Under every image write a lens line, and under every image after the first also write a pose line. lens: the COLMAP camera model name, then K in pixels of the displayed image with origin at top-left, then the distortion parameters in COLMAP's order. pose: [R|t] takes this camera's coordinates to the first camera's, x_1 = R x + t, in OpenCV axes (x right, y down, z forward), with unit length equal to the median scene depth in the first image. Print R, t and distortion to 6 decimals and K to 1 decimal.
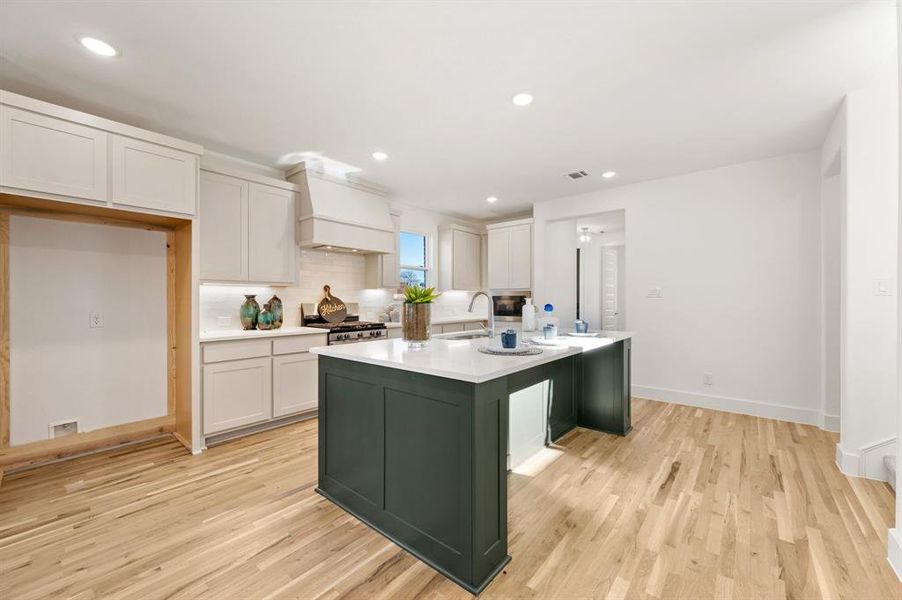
lens RADIAL K [[354.8, 0, 453.7], [0, 354.8, 302.3], [0, 0, 1]] dist [-0.001892, 0.000011]
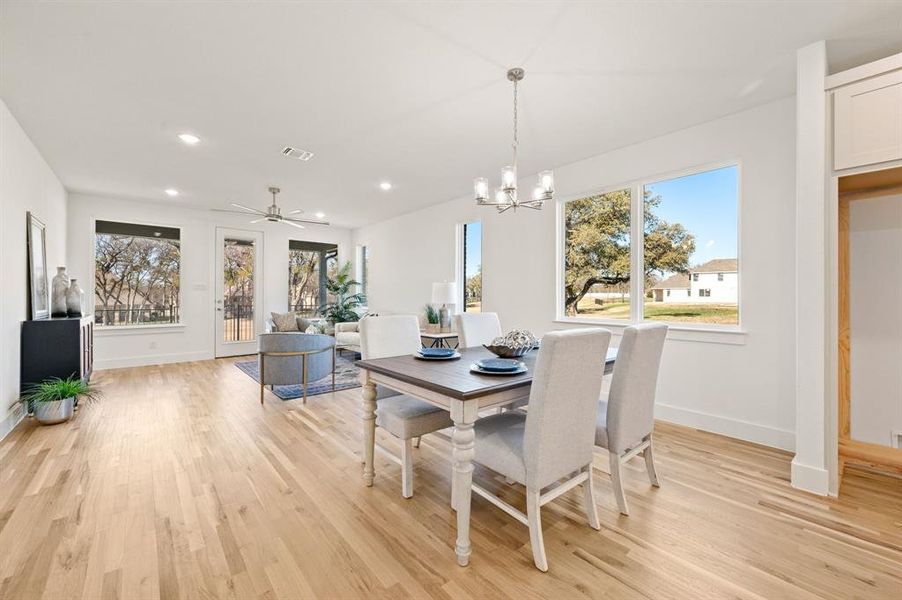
lens RADIAL K [[360.4, 0, 451.6], [0, 360.4, 294.5], [0, 0, 1]] dist [-0.002790, 0.000343]
pose [[-0.159147, -0.009684, -0.987207, -0.068469], [-0.010137, 0.999915, -0.008174, 0.020797], [0.987203, 0.008706, -0.159231, 0.048770]]
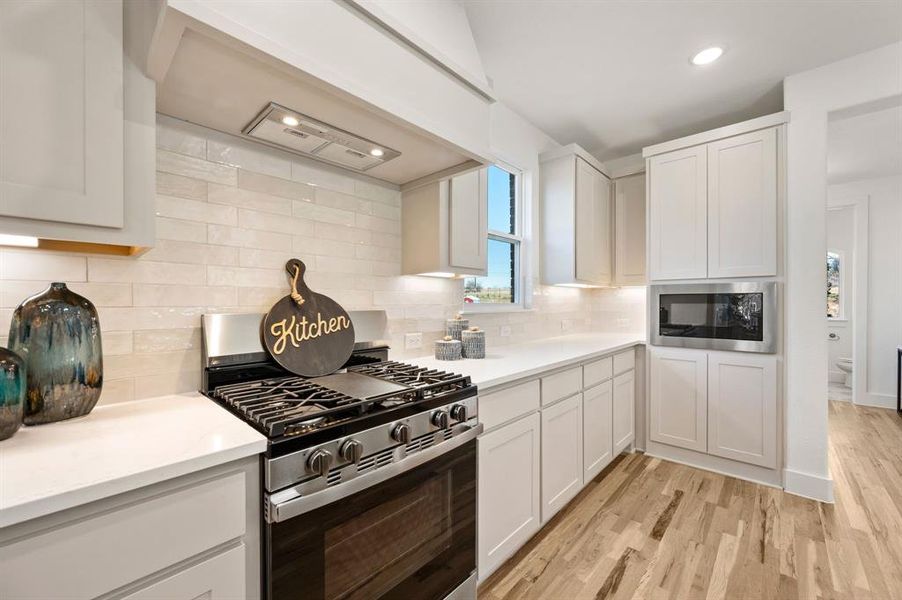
lens RADIAL K [[354.8, 0, 454.4], [0, 354.8, 304.5], [0, 0, 1]] dist [-0.001892, 0.000011]
pose [[0.998918, -0.001523, -0.046479, -0.214858], [0.001430, 0.999997, -0.002028, -0.004740], [0.046482, 0.001959, 0.998917, 0.753769]]
